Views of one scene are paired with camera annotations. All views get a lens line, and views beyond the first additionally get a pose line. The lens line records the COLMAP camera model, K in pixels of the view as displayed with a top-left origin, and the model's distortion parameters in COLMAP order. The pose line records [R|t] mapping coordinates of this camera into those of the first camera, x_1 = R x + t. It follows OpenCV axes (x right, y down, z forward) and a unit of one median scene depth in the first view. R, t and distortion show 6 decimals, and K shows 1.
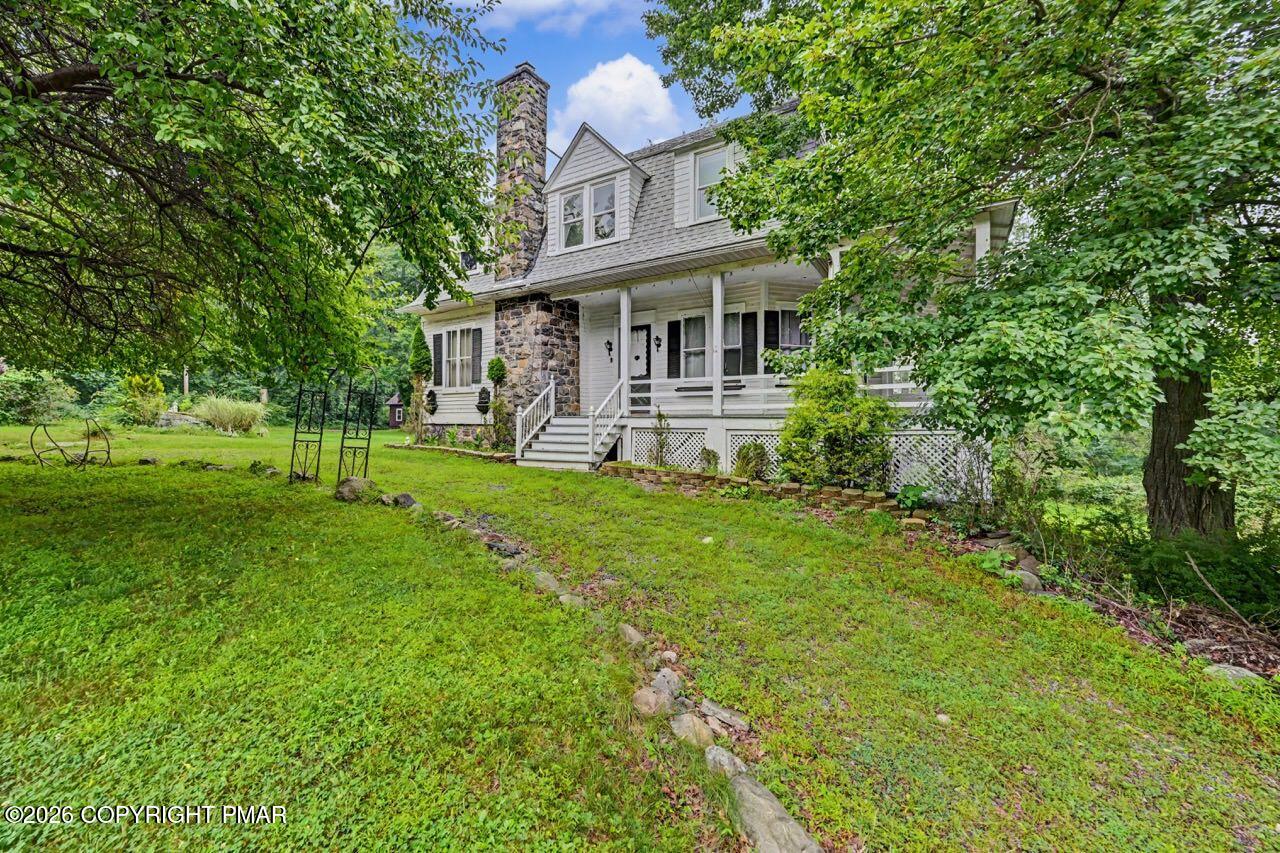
lens RADIAL K [[504.8, 0, 637.7], [0, 504.8, 422.9], [0, 0, 1]] dist [-0.002037, -0.000430]
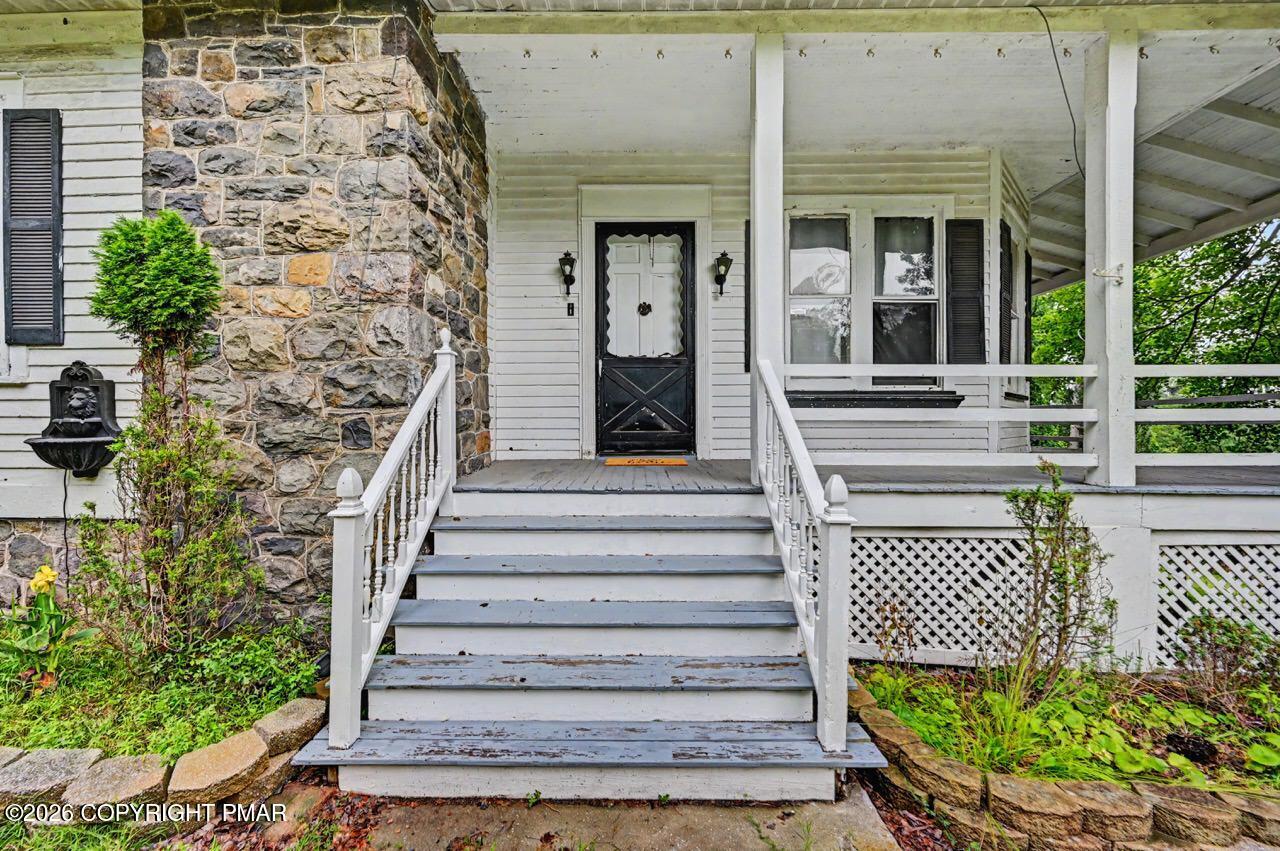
lens RADIAL K [[504.8, 0, 642.5], [0, 504.8, 431.1], [0, 0, 1]] dist [-0.002037, -0.000430]
pose [[0.859477, -0.012764, 0.511015, -0.209649], [0.006046, 0.999872, 0.014806, -0.042925], [-0.511138, -0.009635, 0.859445, 0.698232]]
